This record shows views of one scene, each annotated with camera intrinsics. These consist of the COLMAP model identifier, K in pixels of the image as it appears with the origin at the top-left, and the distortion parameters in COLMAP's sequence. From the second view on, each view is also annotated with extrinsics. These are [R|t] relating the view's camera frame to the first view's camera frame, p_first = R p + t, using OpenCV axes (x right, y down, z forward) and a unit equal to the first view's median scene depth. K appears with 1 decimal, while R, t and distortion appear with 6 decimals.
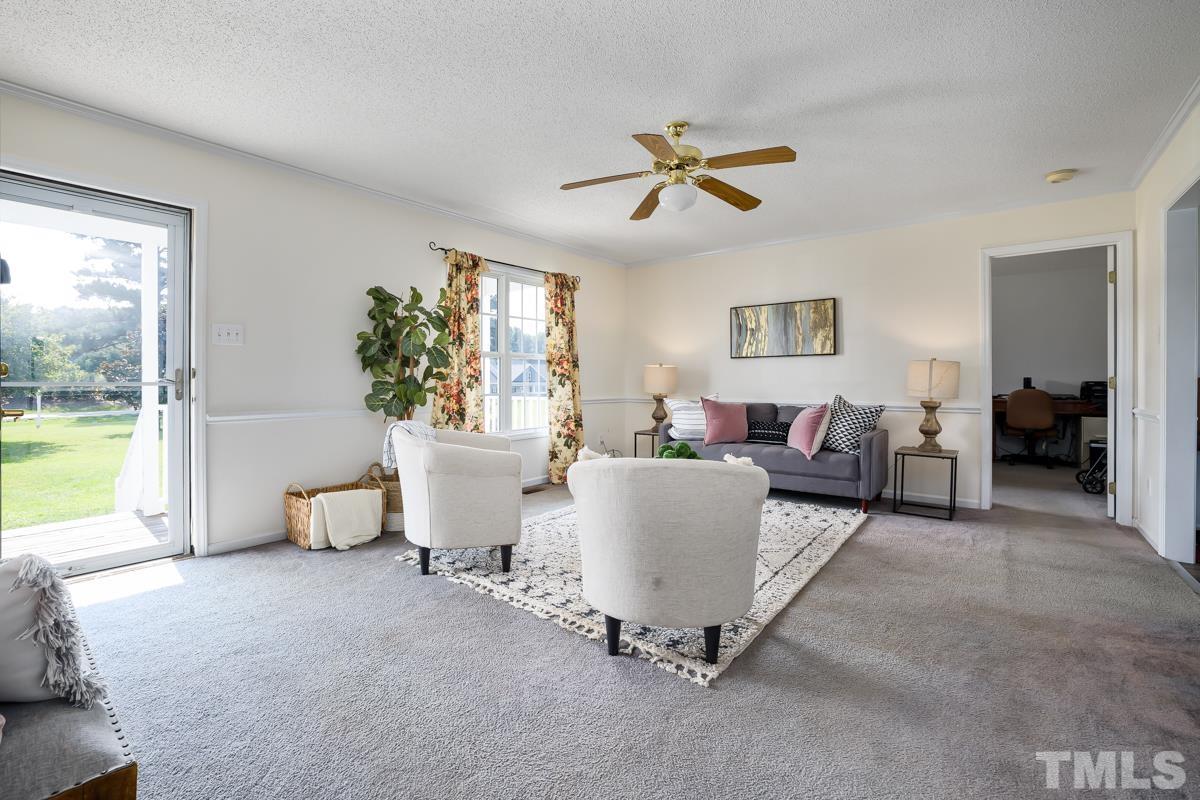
lens RADIAL K [[536.7, 0, 599.1], [0, 536.7, 391.9], [0, 0, 1]] dist [-0.027319, 0.002701]
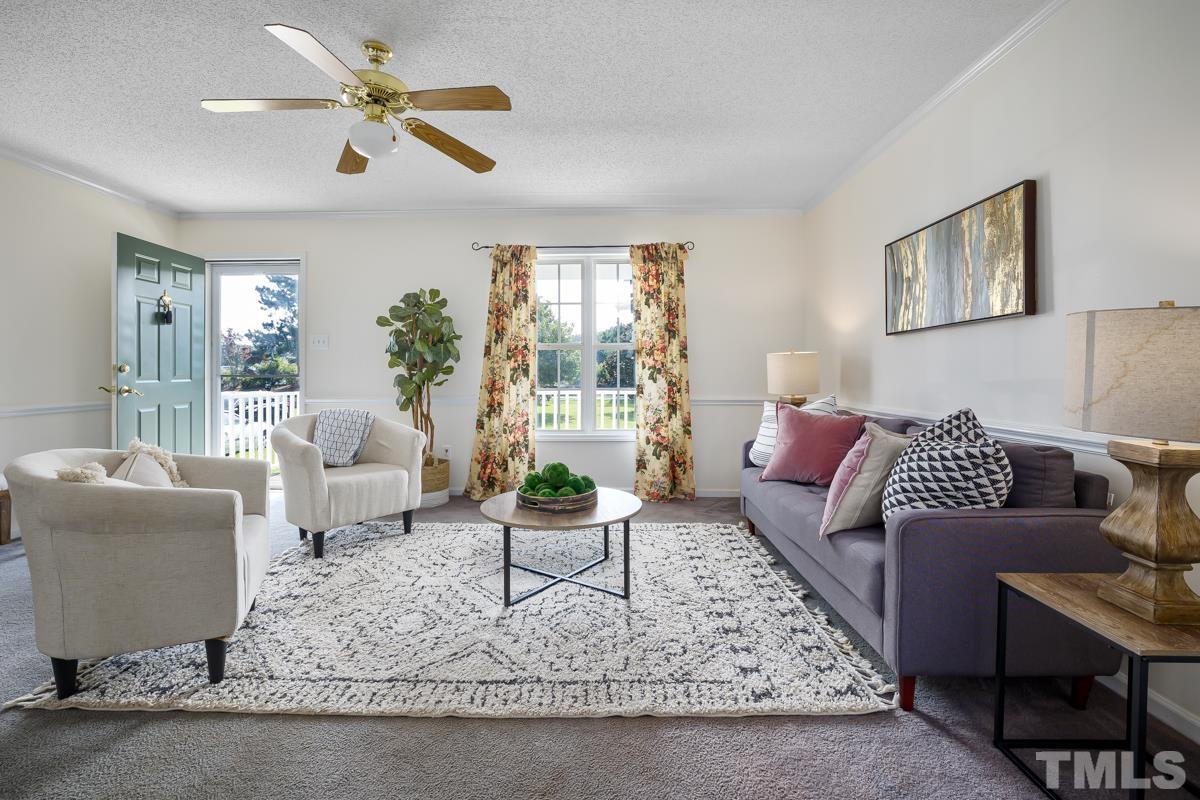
lens RADIAL K [[536.7, 0, 594.3], [0, 536.7, 375.3], [0, 0, 1]] dist [-0.027319, 0.002701]
pose [[0.591856, 0.003899, -0.806034, 0.536188], [-0.020658, 0.999733, -0.010333, -0.009898], [0.805779, 0.022767, 0.591779, 0.448413]]
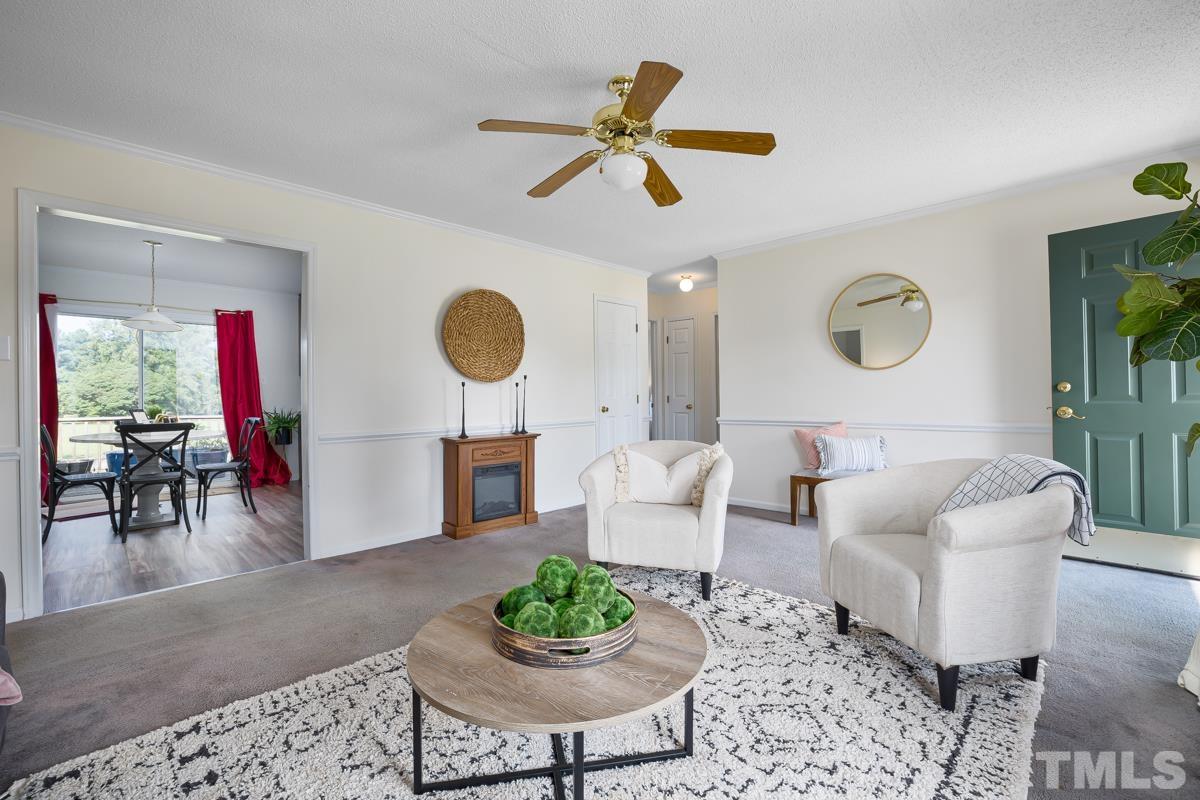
lens RADIAL K [[536.7, 0, 603.0], [0, 536.7, 392.2], [0, 0, 1]] dist [-0.027319, 0.002701]
pose [[-0.989522, 0.013971, 0.143703, 0.032827], [0.015843, 0.999804, 0.011890, -0.021554], [-0.143509, 0.014043, -0.989549, 1.010305]]
